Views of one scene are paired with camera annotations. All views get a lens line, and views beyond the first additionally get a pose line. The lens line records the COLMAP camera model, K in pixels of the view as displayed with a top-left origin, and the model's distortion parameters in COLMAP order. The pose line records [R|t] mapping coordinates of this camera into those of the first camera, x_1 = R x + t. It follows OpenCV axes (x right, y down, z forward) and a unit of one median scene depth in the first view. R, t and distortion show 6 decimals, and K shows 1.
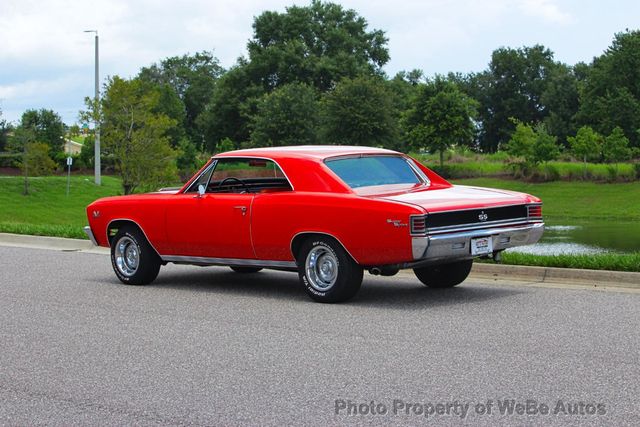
lens RADIAL K [[1644.7, 0, 320.0], [0, 1644.7, 213.5], [0, 0, 1]] dist [-0.396795, -0.332286]
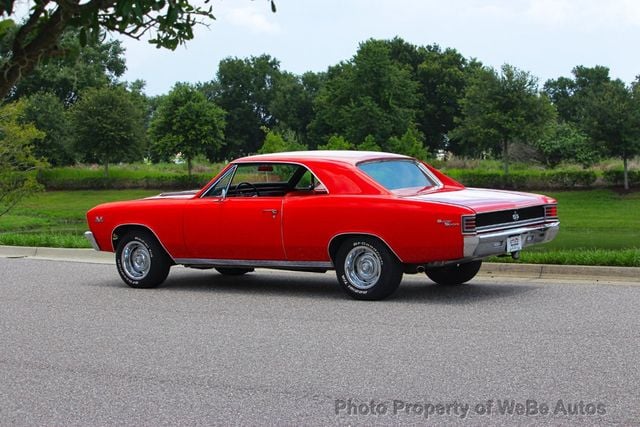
lens RADIAL K [[1644.7, 0, 320.0], [0, 1644.7, 213.5], [0, 0, 1]] dist [-0.396795, -0.332286]
pose [[0.982637, -0.008924, 0.185326, -0.195485], [0.010072, 0.999935, -0.005254, 0.003671], [-0.185267, 0.007029, 0.982663, -0.024035]]
